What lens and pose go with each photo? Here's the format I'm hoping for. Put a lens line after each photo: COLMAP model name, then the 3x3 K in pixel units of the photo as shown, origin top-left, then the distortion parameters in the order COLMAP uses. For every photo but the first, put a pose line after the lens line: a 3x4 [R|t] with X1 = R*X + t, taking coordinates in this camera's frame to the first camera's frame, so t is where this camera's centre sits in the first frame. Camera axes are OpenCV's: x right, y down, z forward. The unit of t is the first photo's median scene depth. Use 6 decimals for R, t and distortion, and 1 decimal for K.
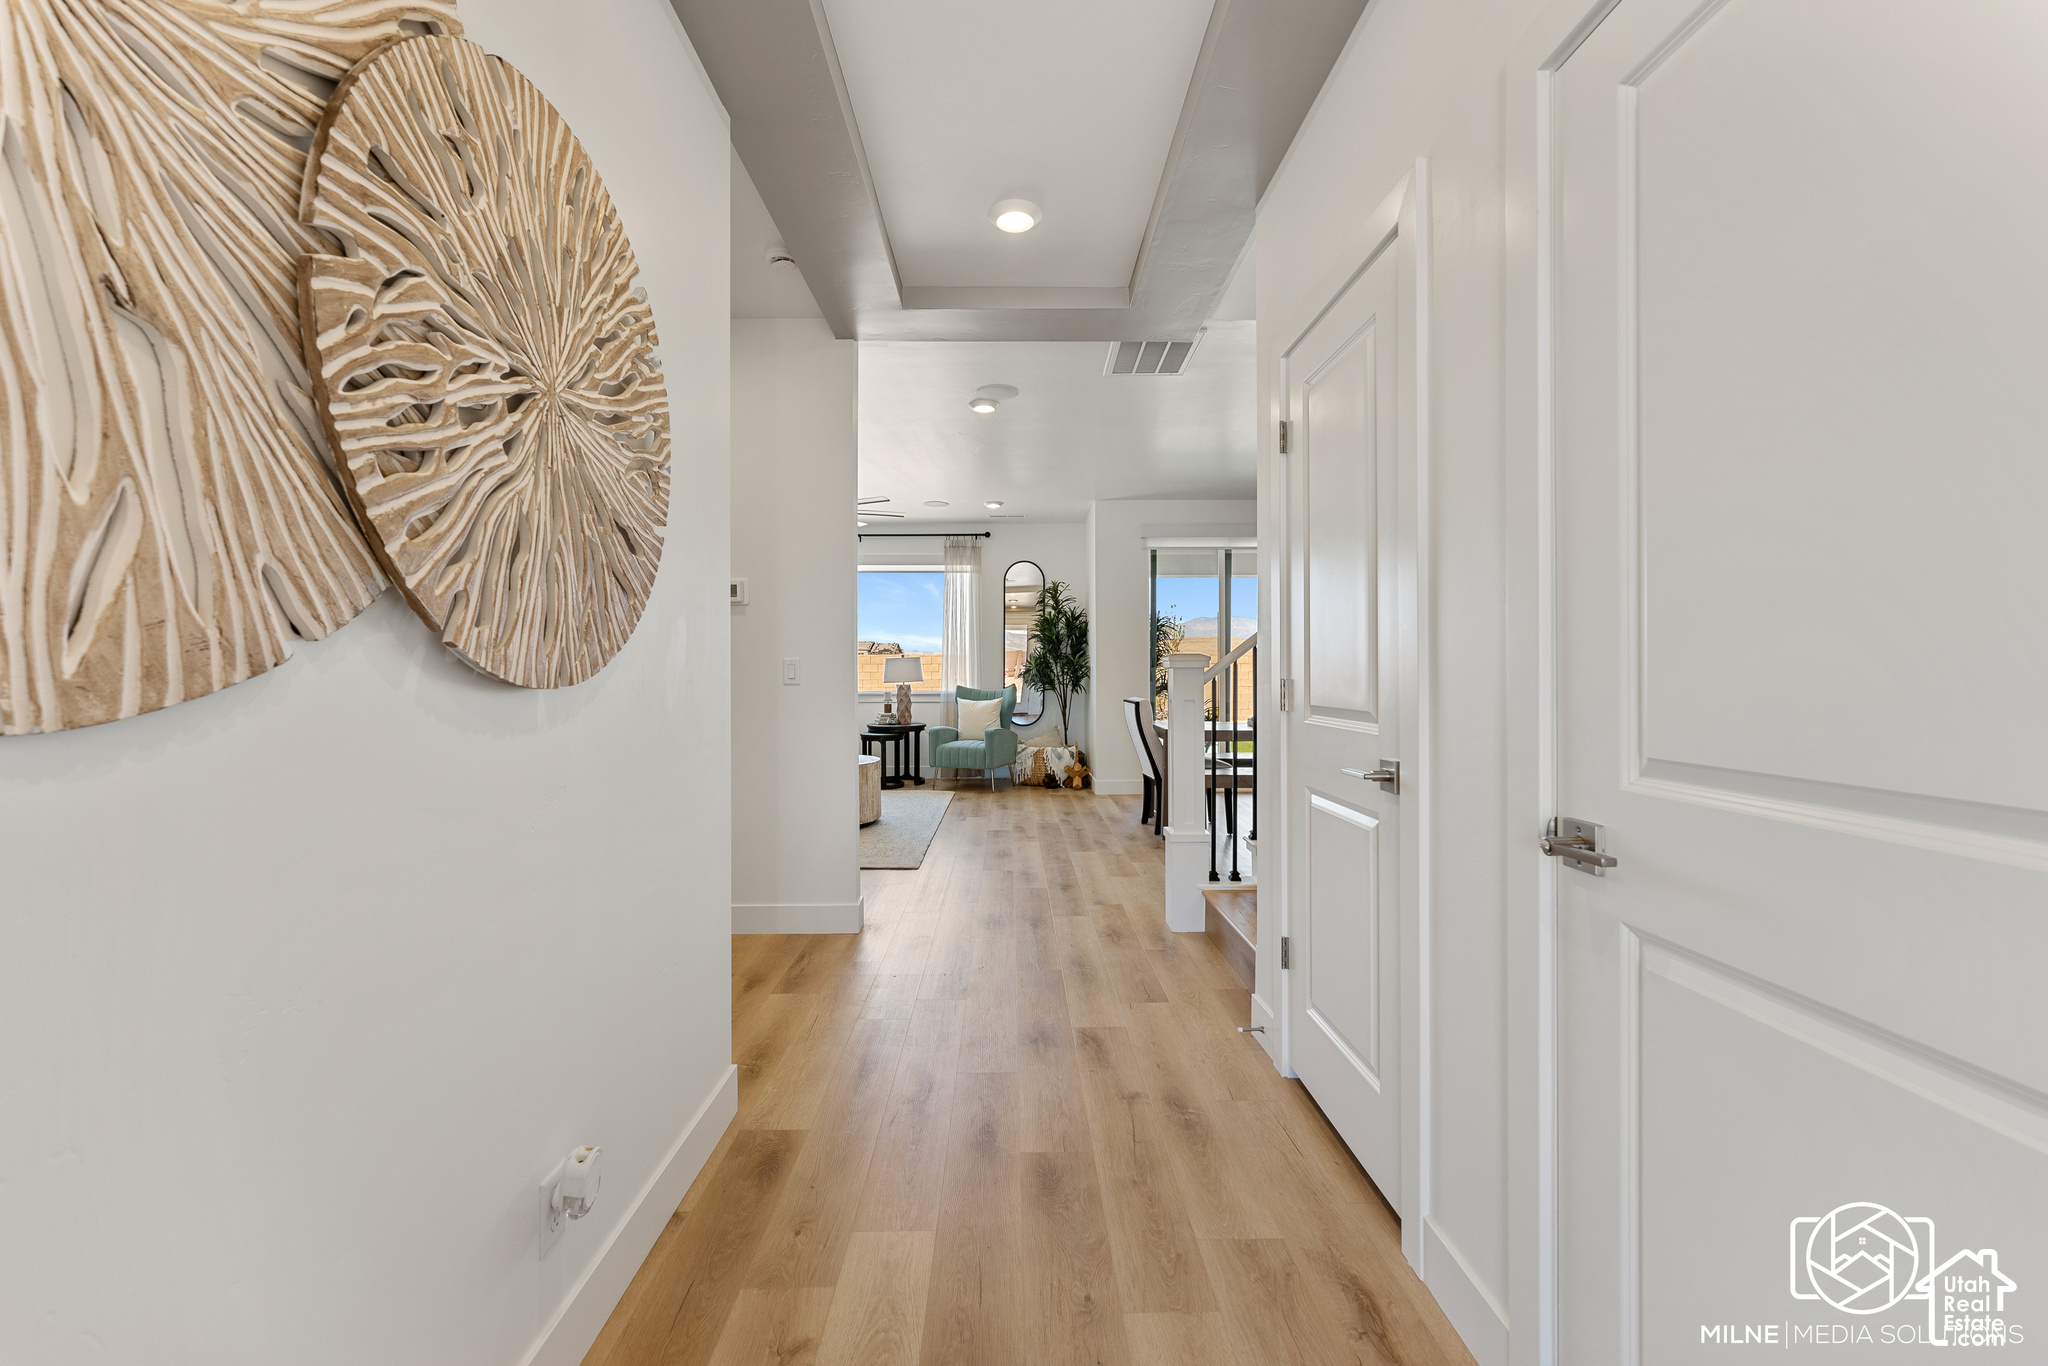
lens RADIAL K [[821.0, 0, 1021.6], [0, 821.0, 678.2], [0, 0, 1]] dist [-0.002450, -0.000028]
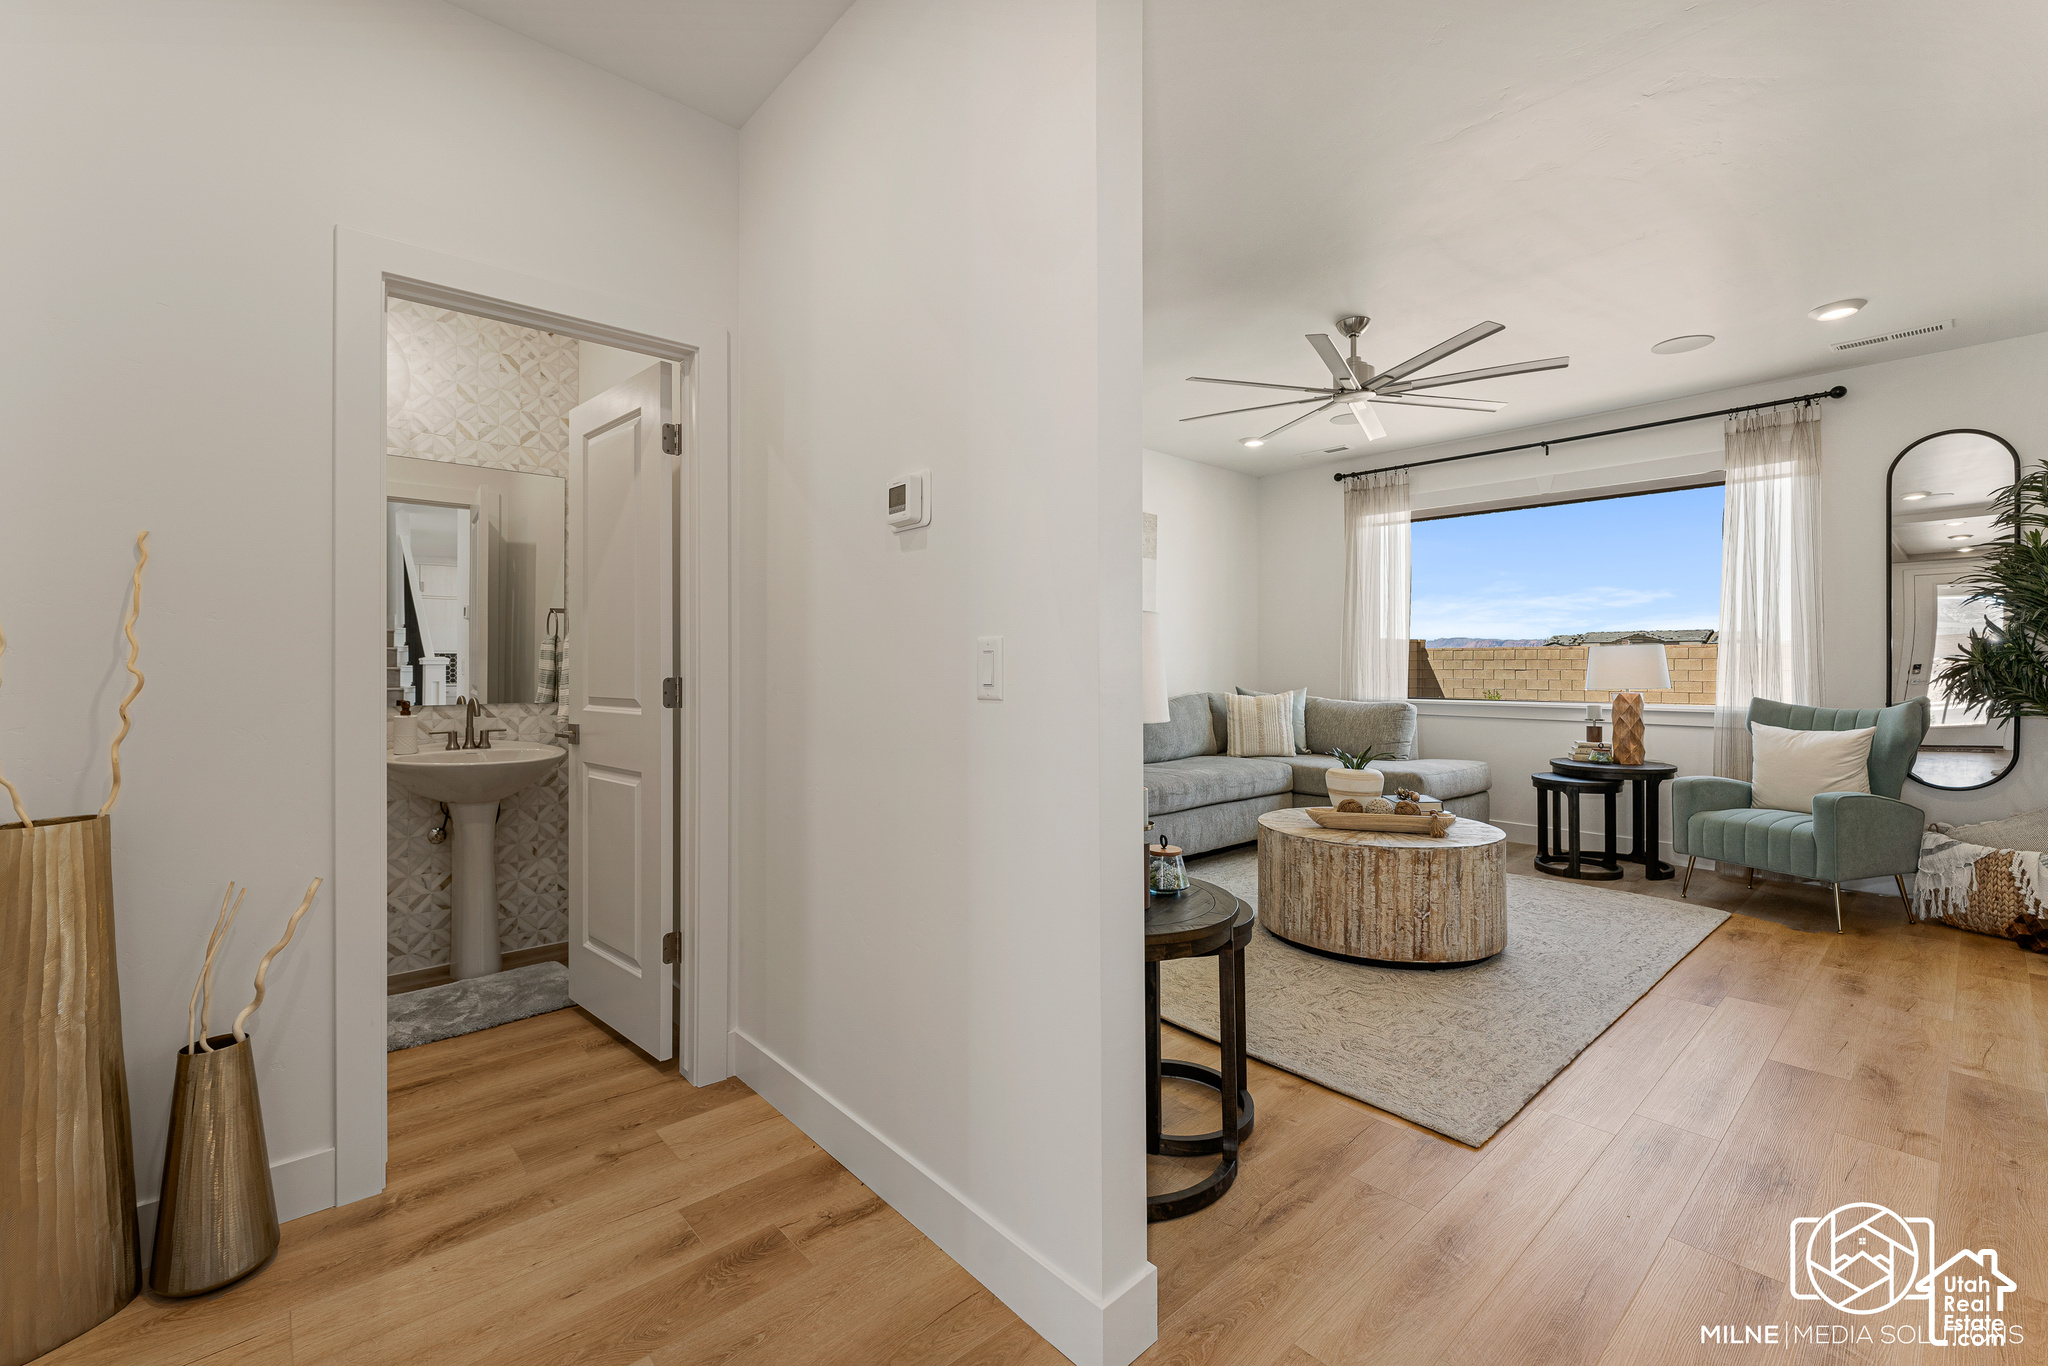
lens RADIAL K [[821.0, 0, 1035.4], [0, 821.0, 665.3], [0, 0, 1]] dist [-0.002450, -0.000028]
pose [[0.639239, -0.002569, -0.769003, 0.028927], [-0.008147, 0.999916, -0.010112, -0.002585], [0.768965, 0.012729, 0.639165, 0.333628]]
